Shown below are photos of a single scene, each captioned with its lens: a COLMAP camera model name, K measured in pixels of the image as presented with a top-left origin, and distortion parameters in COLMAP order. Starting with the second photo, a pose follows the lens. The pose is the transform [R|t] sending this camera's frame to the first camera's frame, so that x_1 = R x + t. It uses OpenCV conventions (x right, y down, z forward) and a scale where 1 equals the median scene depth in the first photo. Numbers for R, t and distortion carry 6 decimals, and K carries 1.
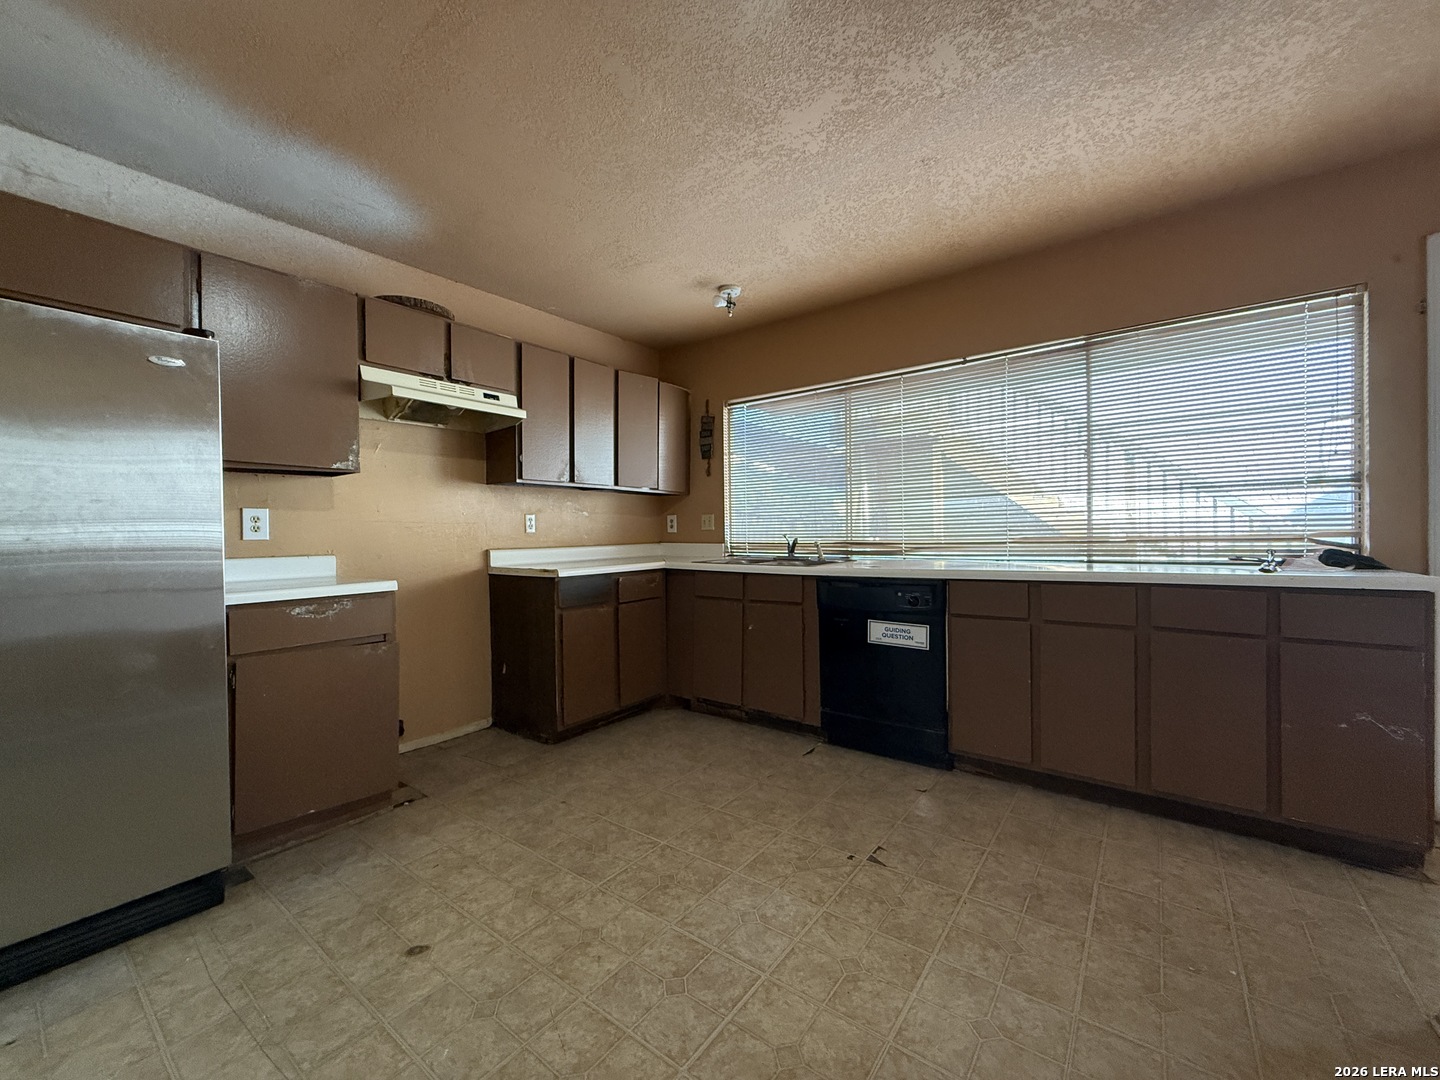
lens RADIAL K [[570.8, 0, 716.8], [0, 570.8, 541.3], [0, 0, 1]] dist [-0.001152, 0.000314]
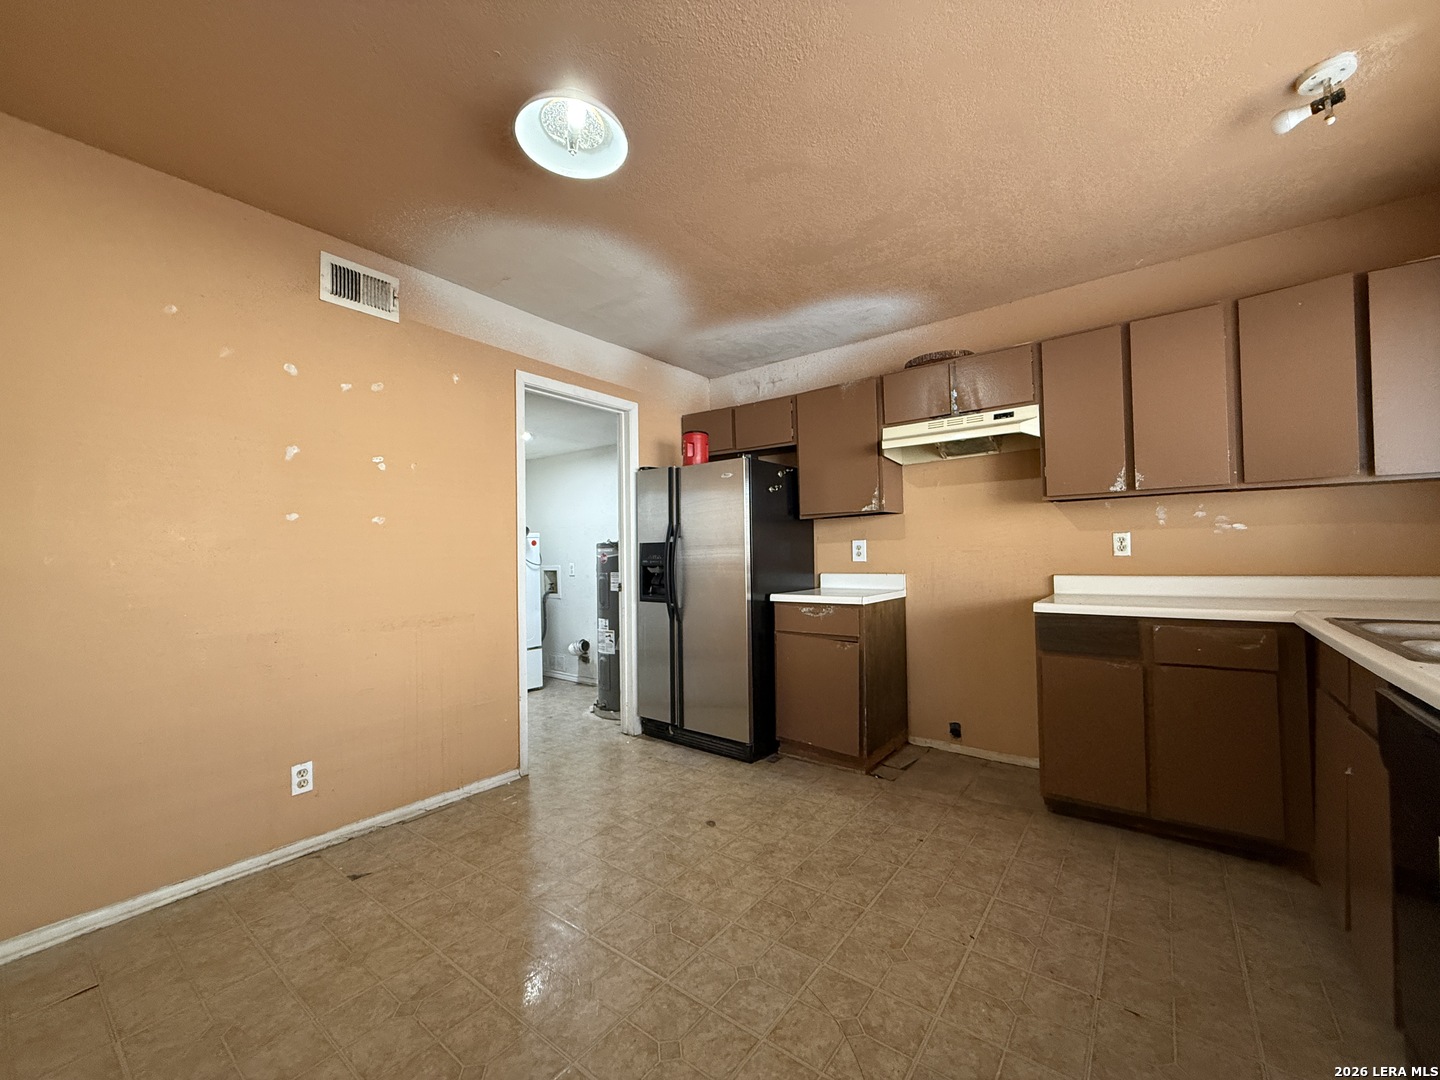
lens RADIAL K [[570.8, 0, 716.7], [0, 570.8, 539.6], [0, 0, 1]] dist [-0.001152, 0.000314]
pose [[0.001594, -0.011092, -0.999937, 0.696572], [0.002117, 0.999936, -0.011089, -0.044750], [0.999996, -0.002099, 0.001617, 0.640262]]
